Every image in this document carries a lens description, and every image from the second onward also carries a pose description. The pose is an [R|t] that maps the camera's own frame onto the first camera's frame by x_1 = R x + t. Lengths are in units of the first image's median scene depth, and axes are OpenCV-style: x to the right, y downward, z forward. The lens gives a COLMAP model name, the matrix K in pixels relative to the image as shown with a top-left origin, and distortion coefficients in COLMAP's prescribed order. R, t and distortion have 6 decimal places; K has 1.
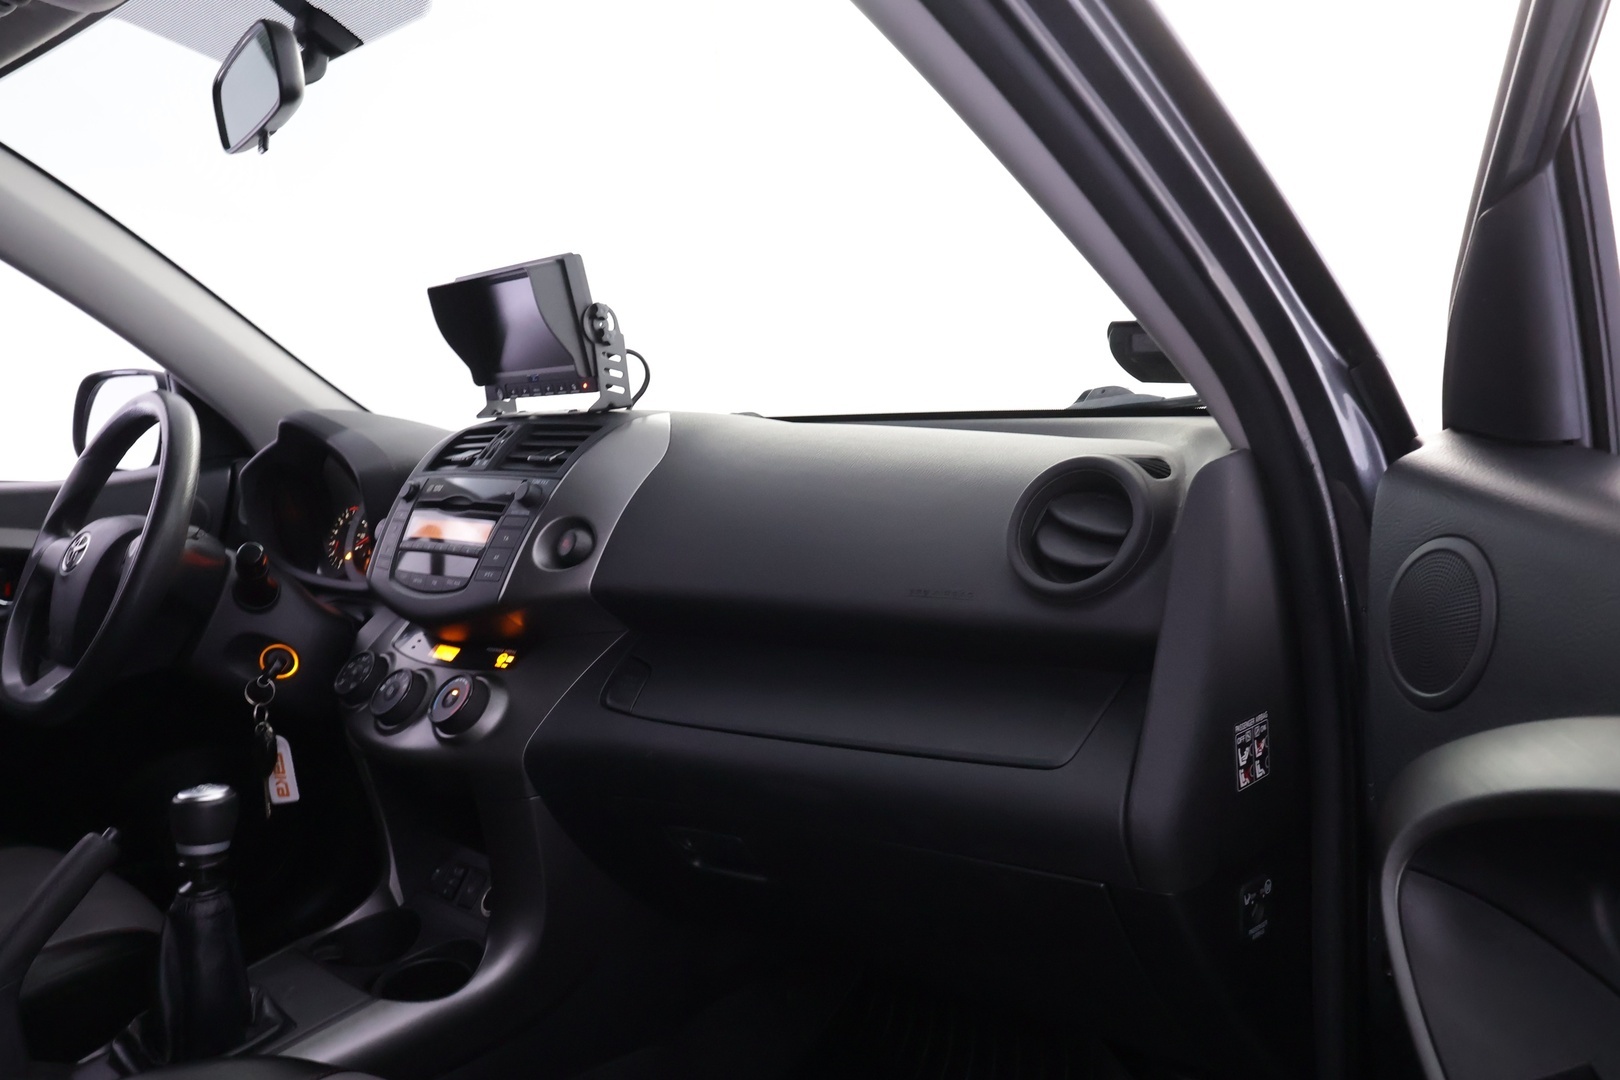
lens RADIAL K [[1142.1, 0, 810.0], [0, 1142.1, 540.0], [0, 0, 1]] dist [0.006452, -0.000433]
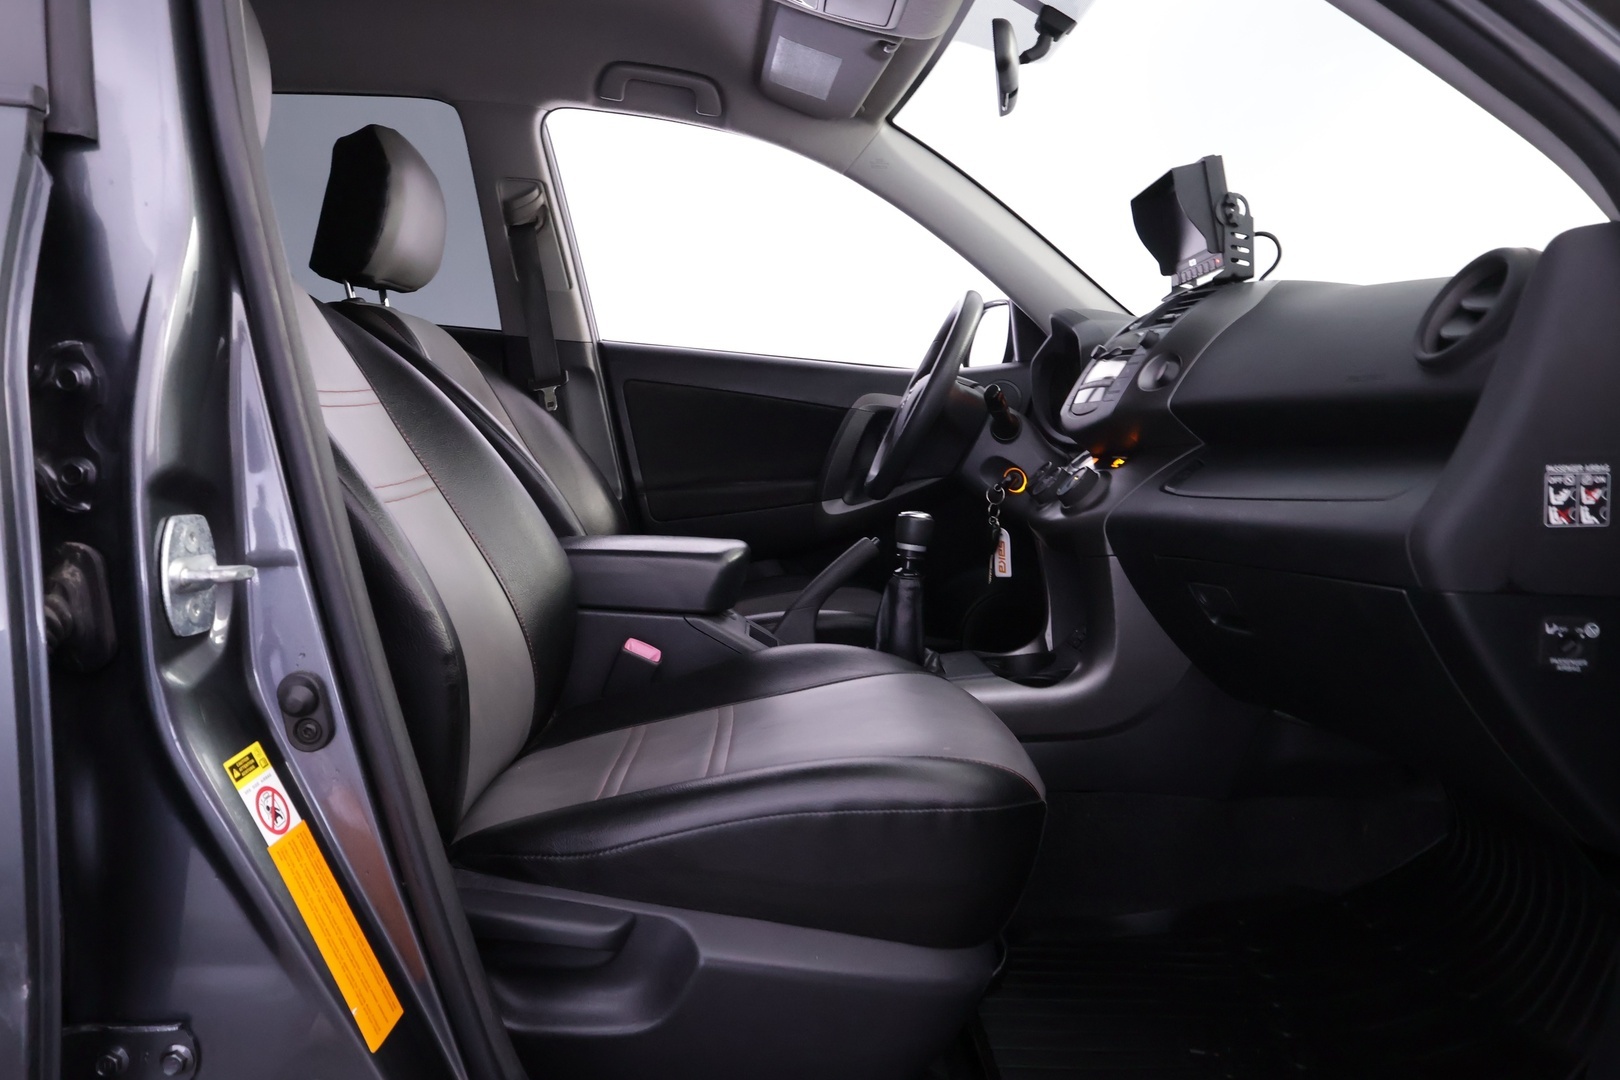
lens RADIAL K [[1142.1, 0, 810.0], [0, 1142.1, 540.0], [0, 0, 1]] dist [0.006452, -0.000433]
pose [[0.691957, 0.115804, -0.712590, 0.436788], [-0.125288, 0.991336, 0.039444, 0.180626], [0.710984, 0.061985, 0.700471, -0.191232]]
